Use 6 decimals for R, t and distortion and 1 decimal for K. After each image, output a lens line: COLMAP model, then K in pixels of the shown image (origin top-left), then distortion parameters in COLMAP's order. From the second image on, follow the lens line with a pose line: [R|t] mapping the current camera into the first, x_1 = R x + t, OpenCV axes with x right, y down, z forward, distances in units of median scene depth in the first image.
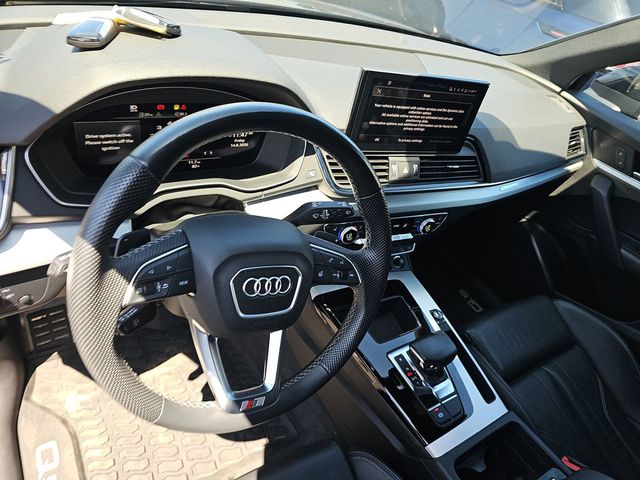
lens RADIAL K [[439.0, 0, 327.1], [0, 439.0, 242.4], [0, 0, 1]] dist [0.017962, -0.039130]
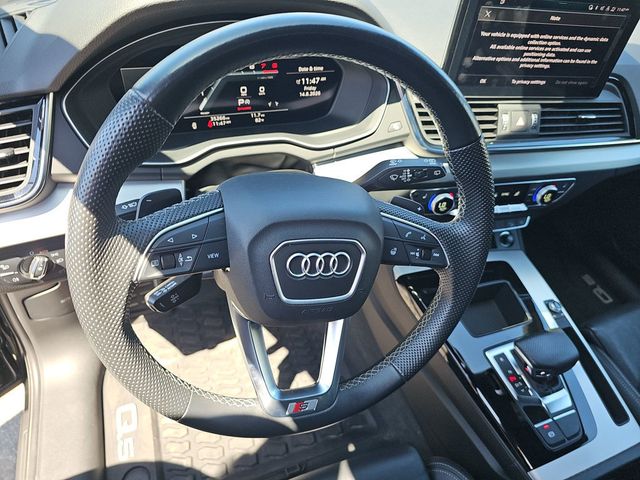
lens RADIAL K [[439.0, 0, 327.1], [0, 439.0, 242.4], [0, 0, 1]] dist [0.017962, -0.039130]
pose [[0.972615, 0.038167, -0.229267, 0.035597], [-0.023707, 0.997571, 0.065500, 0.006518], [0.231210, -0.058271, 0.971157, 0.168326]]
